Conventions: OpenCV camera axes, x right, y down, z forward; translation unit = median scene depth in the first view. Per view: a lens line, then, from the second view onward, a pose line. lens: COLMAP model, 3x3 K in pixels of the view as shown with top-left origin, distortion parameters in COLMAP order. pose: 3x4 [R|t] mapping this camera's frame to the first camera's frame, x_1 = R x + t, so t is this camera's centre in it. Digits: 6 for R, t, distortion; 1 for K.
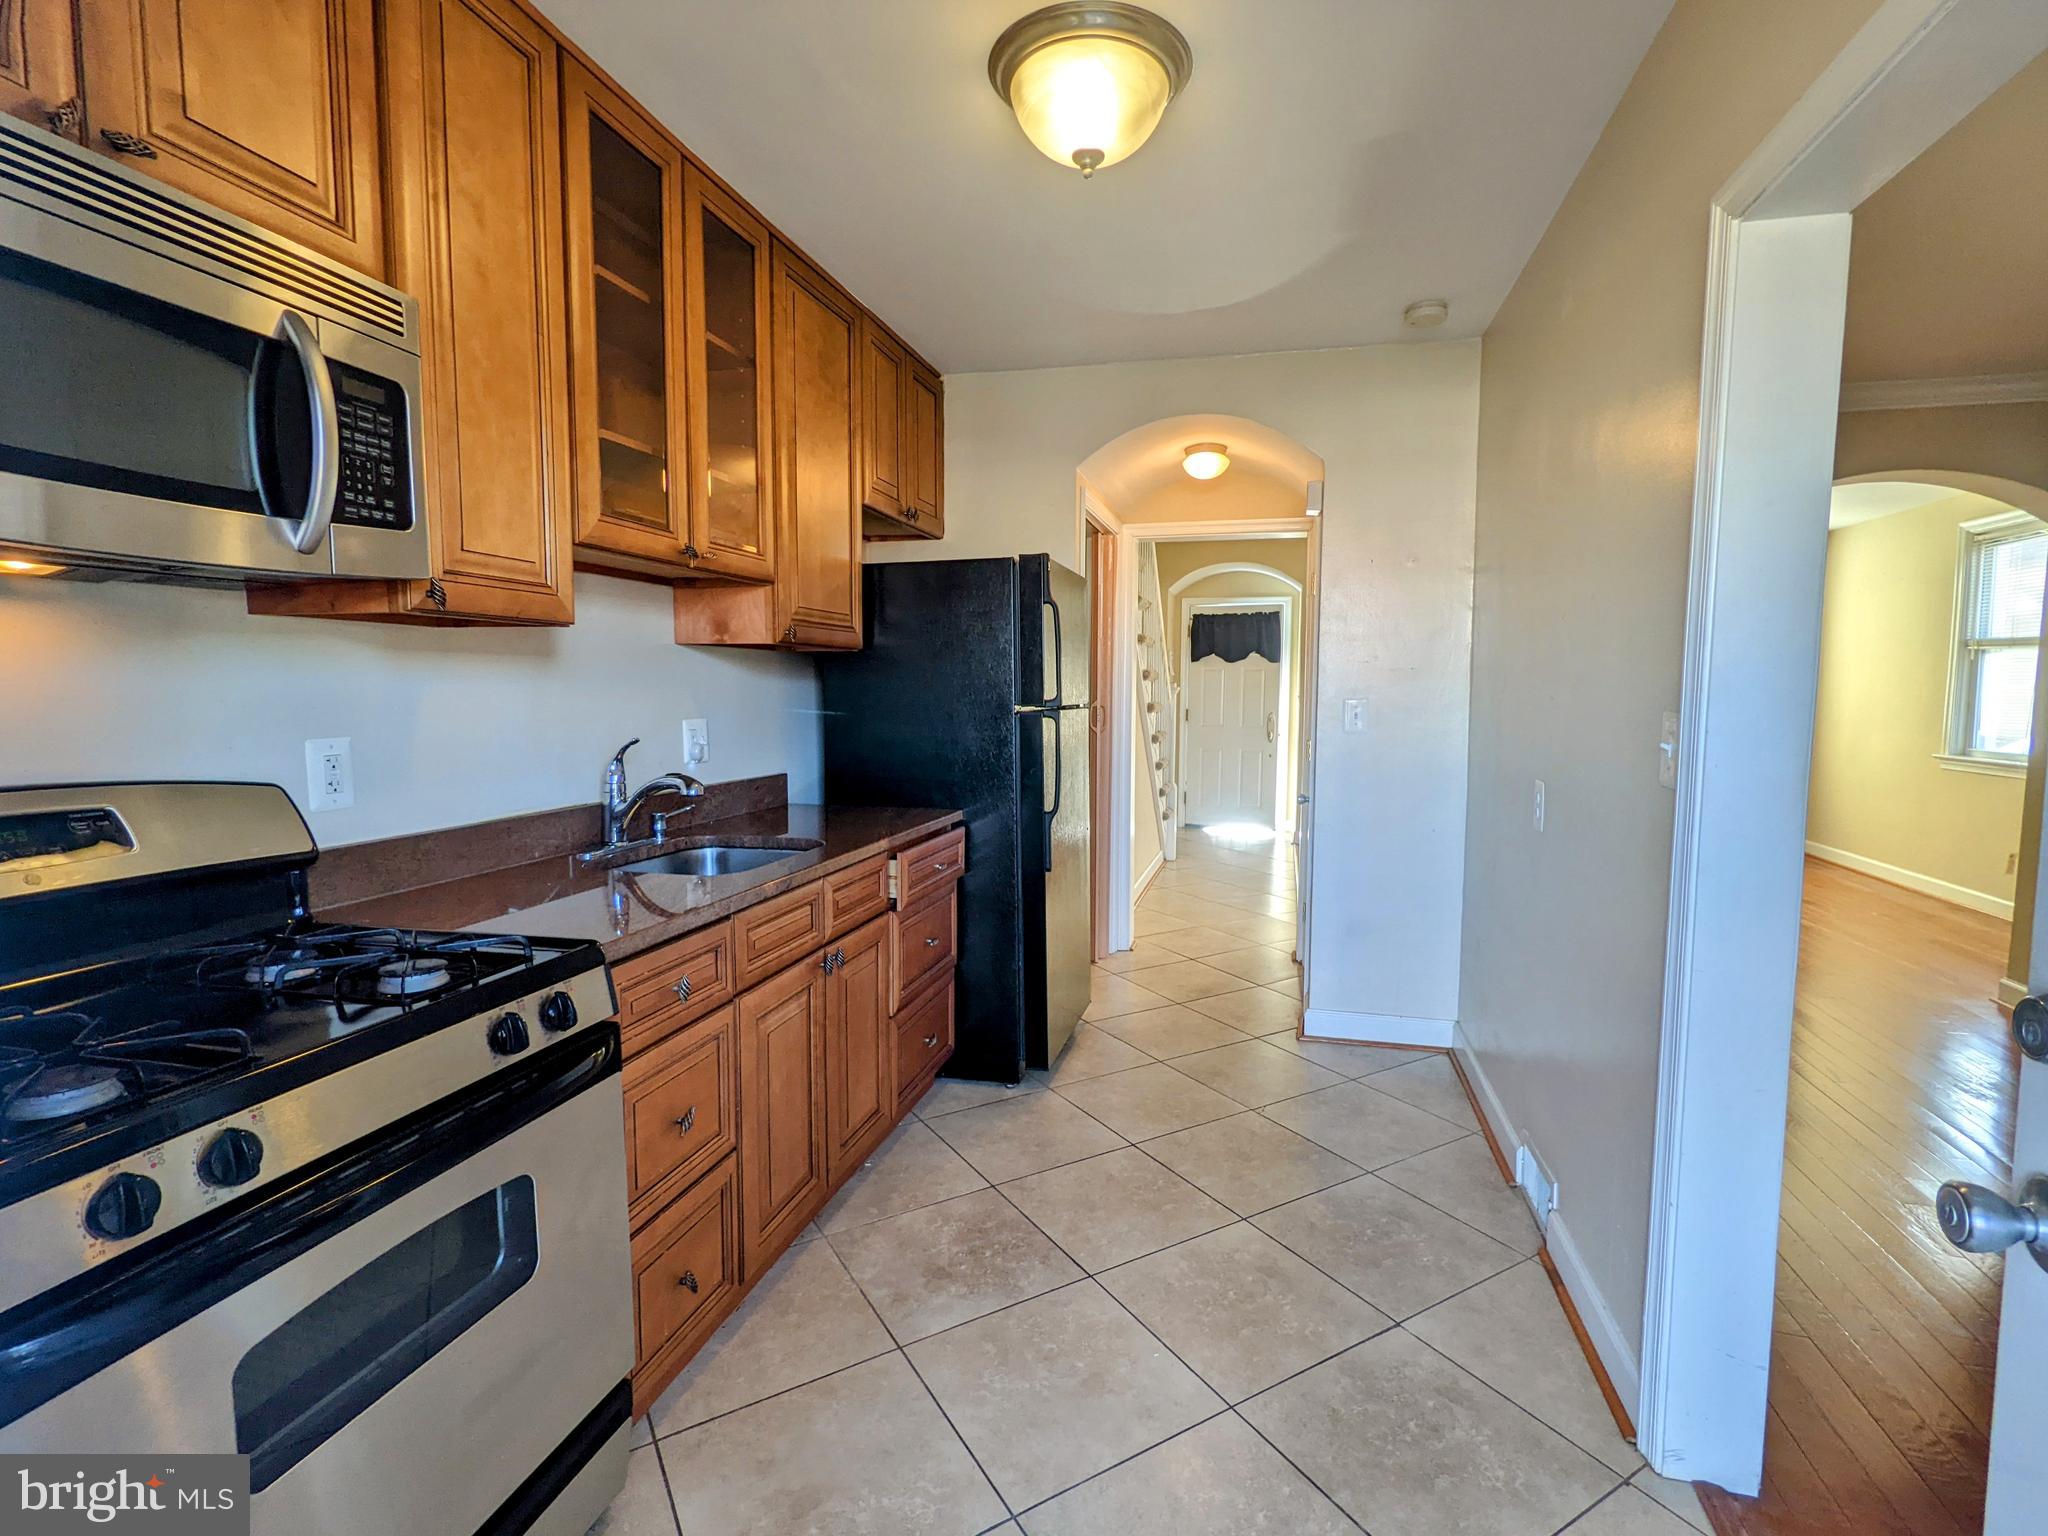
lens RADIAL K [[976.6, 0, 1024.0], [0, 976.6, 768.0], [0, 0, 1]] dist [-0.000391, -0.000143]
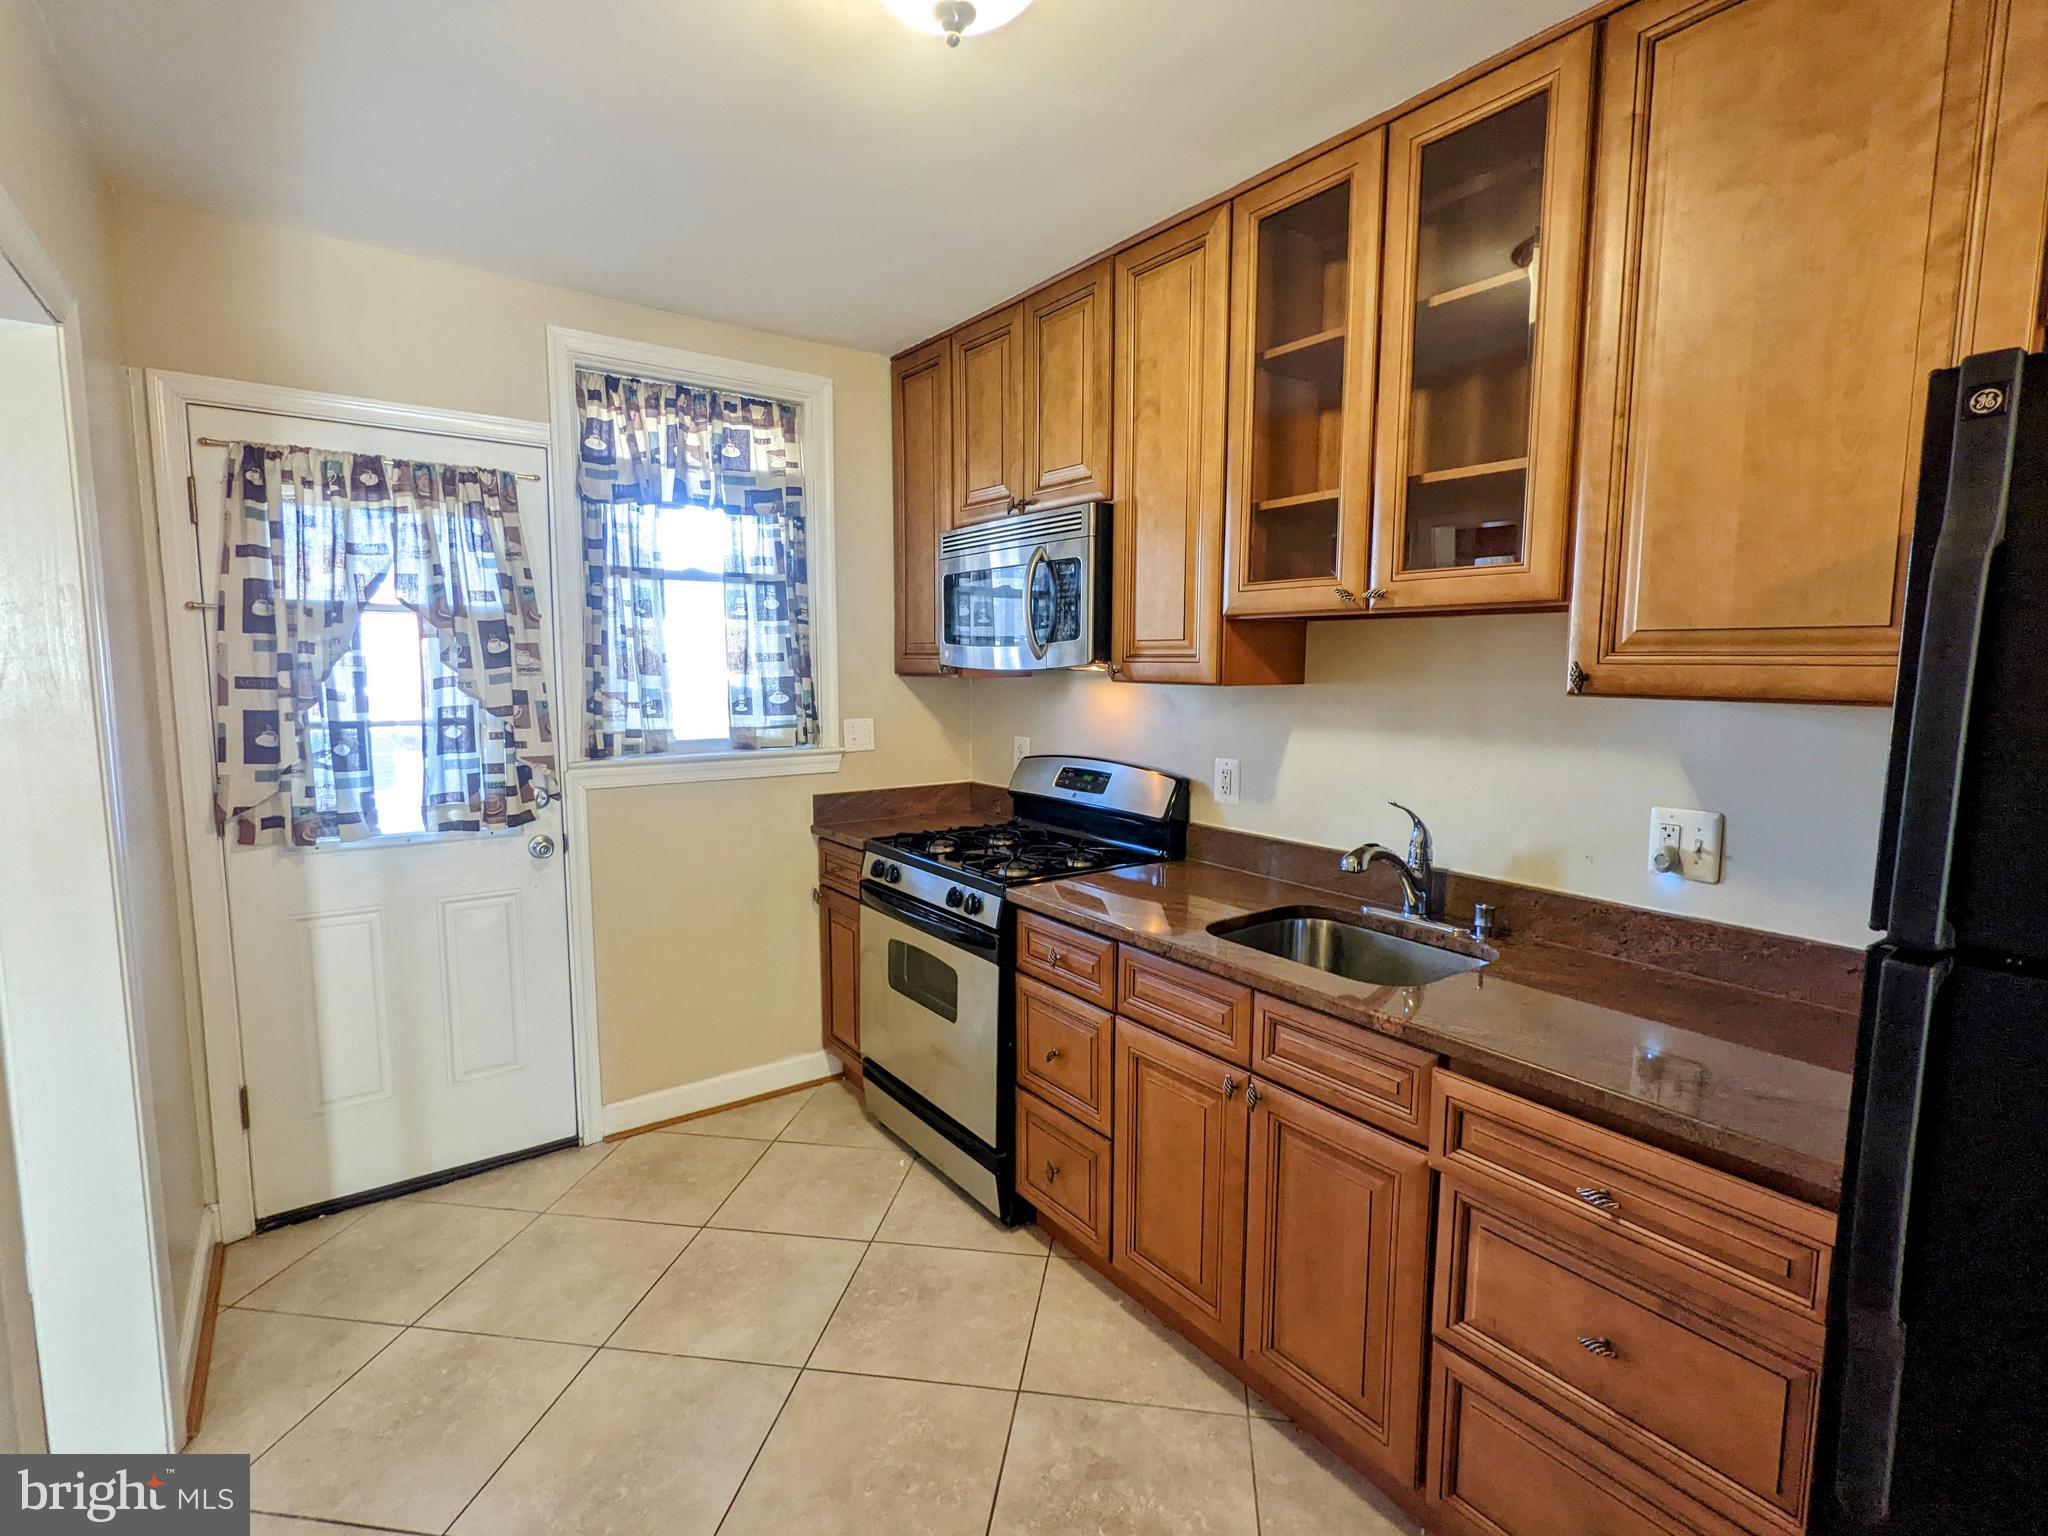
lens RADIAL K [[976.6, 0, 1024.0], [0, 976.6, 768.0], [0, 0, 1]] dist [-0.000391, -0.000143]
pose [[-0.619498, 0.070171, -0.781856, 0.630868], [-0.081524, 0.984860, 0.152986, -0.206134], [0.780754, 0.158515, -0.604398, 1.554266]]
